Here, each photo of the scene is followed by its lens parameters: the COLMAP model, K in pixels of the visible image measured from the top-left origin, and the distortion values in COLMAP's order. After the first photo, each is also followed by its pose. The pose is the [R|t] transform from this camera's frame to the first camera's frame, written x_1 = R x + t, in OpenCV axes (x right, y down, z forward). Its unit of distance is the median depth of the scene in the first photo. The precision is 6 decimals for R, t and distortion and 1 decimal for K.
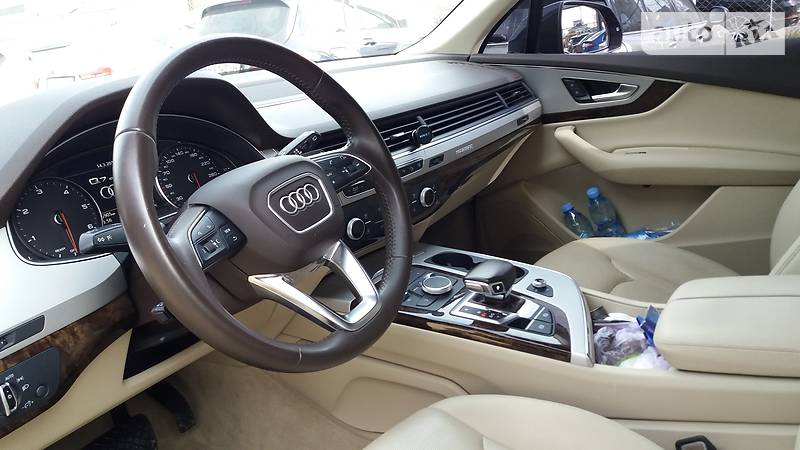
lens RADIAL K [[651.1, 0, 400.0], [0, 651.1, 225.0], [0, 0, 1]] dist [0.042302, -0.059638]
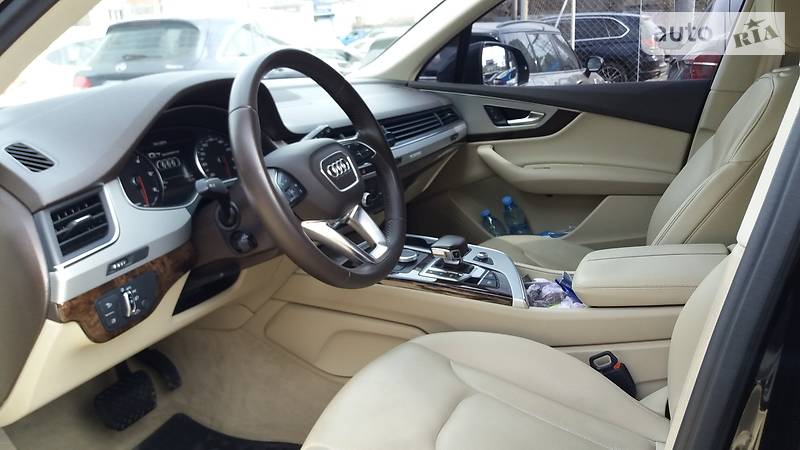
lens RADIAL K [[653.3, 0, 390.4], [0, 653.3, 241.0], [0, 0, 1]] dist [0.045364, -0.001564]
pose [[0.986549, 0.020656, 0.162155, -0.152159], [-0.016015, 0.999425, -0.029872, 0.087821], [-0.162679, 0.026873, 0.986313, -0.213674]]
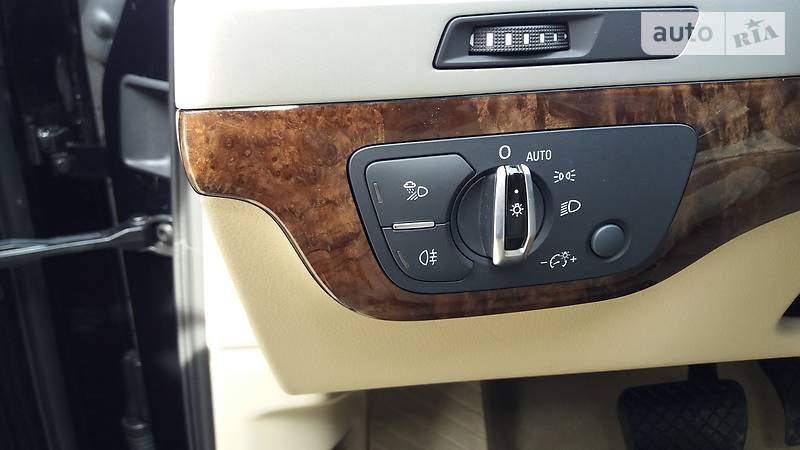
lens RADIAL K [[651.1, 0, 400.0], [0, 651.1, 225.0], [0, 0, 1]] dist [0.042302, -0.059638]
pose [[0.608243, 0.344248, -0.715216, -0.207368], [-0.267824, 0.937225, 0.223338, 0.110264], [0.747202, 0.055709, 0.662258, 0.387181]]
